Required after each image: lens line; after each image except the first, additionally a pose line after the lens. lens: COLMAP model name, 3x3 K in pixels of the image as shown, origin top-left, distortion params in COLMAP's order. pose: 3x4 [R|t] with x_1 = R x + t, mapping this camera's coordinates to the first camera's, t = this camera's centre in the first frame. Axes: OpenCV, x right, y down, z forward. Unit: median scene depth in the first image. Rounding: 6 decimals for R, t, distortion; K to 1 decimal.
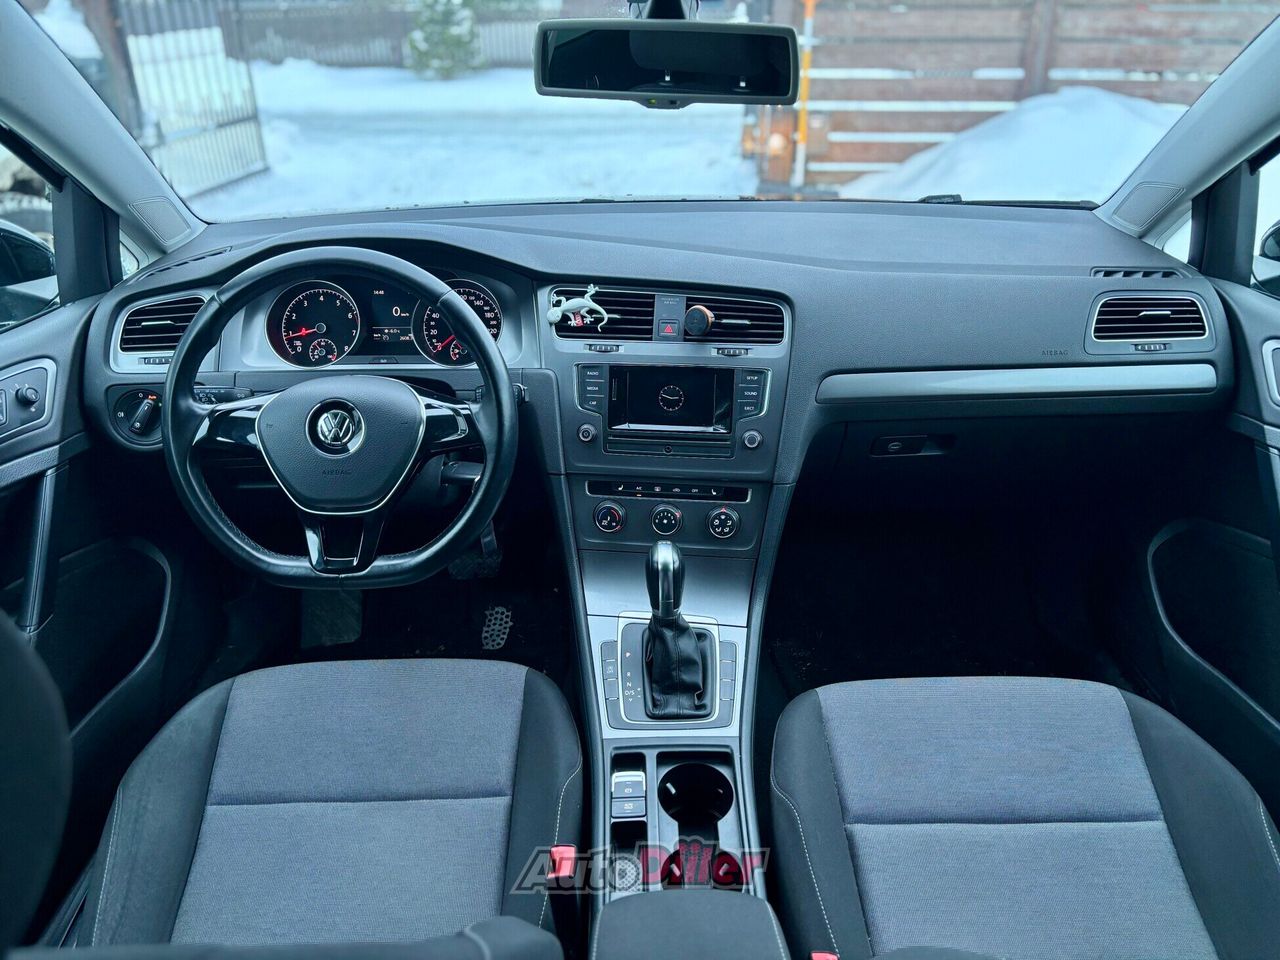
lens RADIAL K [[960.1, 0, 640.9], [0, 960.1, 504.5], [0, 0, 1]] dist [0.063917, -0.073544]
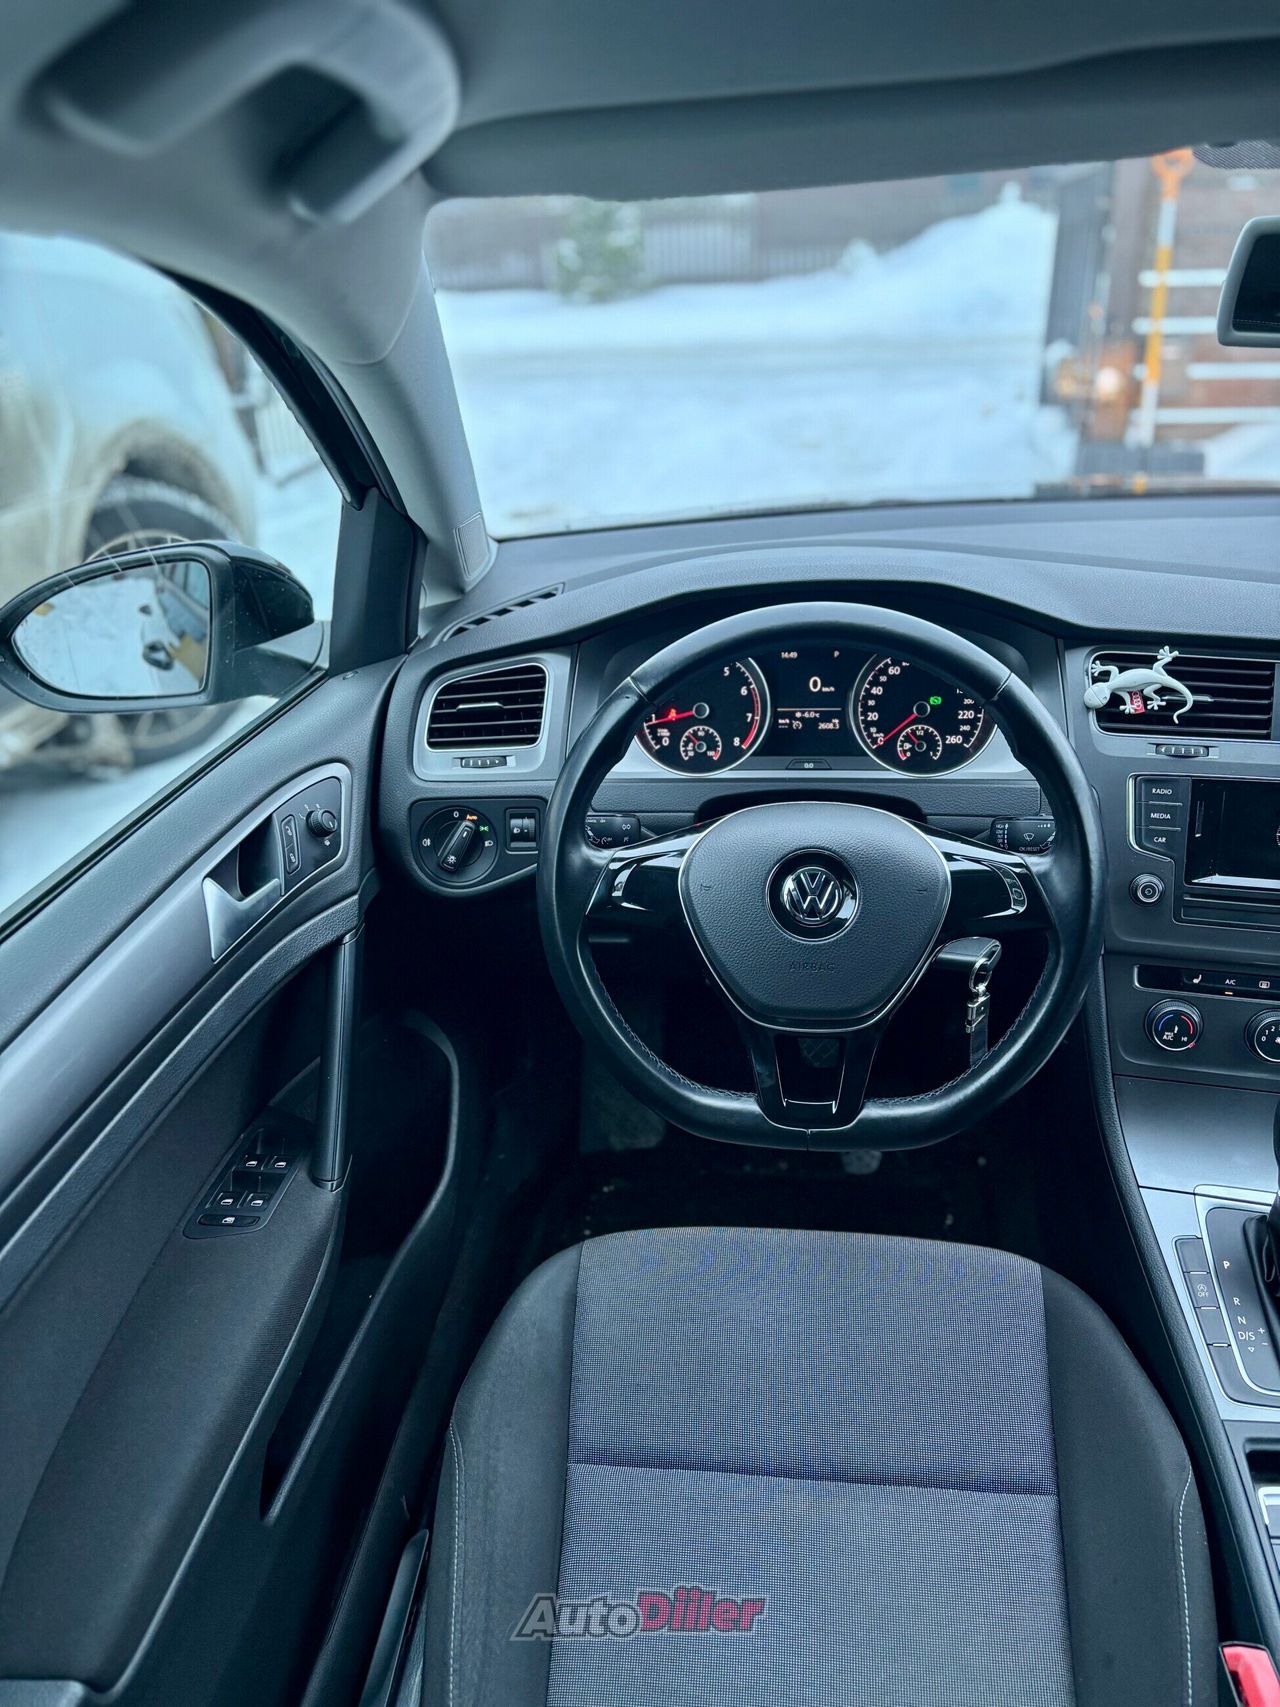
lens RADIAL K [[1280.4, 0, 632.0], [0, 1280.4, 892.9], [0, 0, 1]] dist [0.063917, -0.073544]
pose [[0.990662, 0.032123, -0.132503, -0.271318], [-0.029766, 0.999362, 0.019733, -0.078153], [0.133052, -0.015605, 0.990986, 0.141664]]
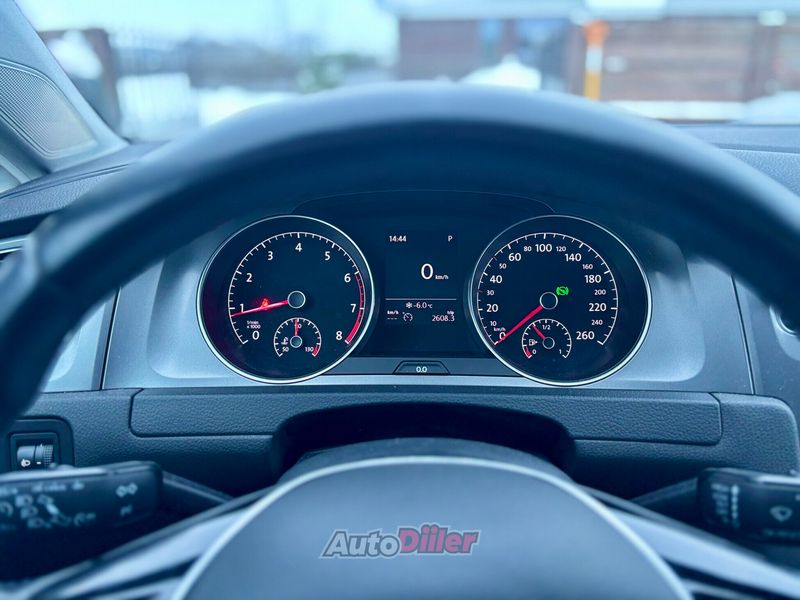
lens RADIAL K [[600.1, 0, 404.2], [0, 600.1, 302.1], [0, 0, 1]] dist [0.063917, -0.073544]
pose [[0.999320, 0.018569, -0.031861, -0.270077], [-0.022072, 0.993307, -0.113377, -0.149439], [0.029543, 0.114003, 0.993041, 0.688666]]
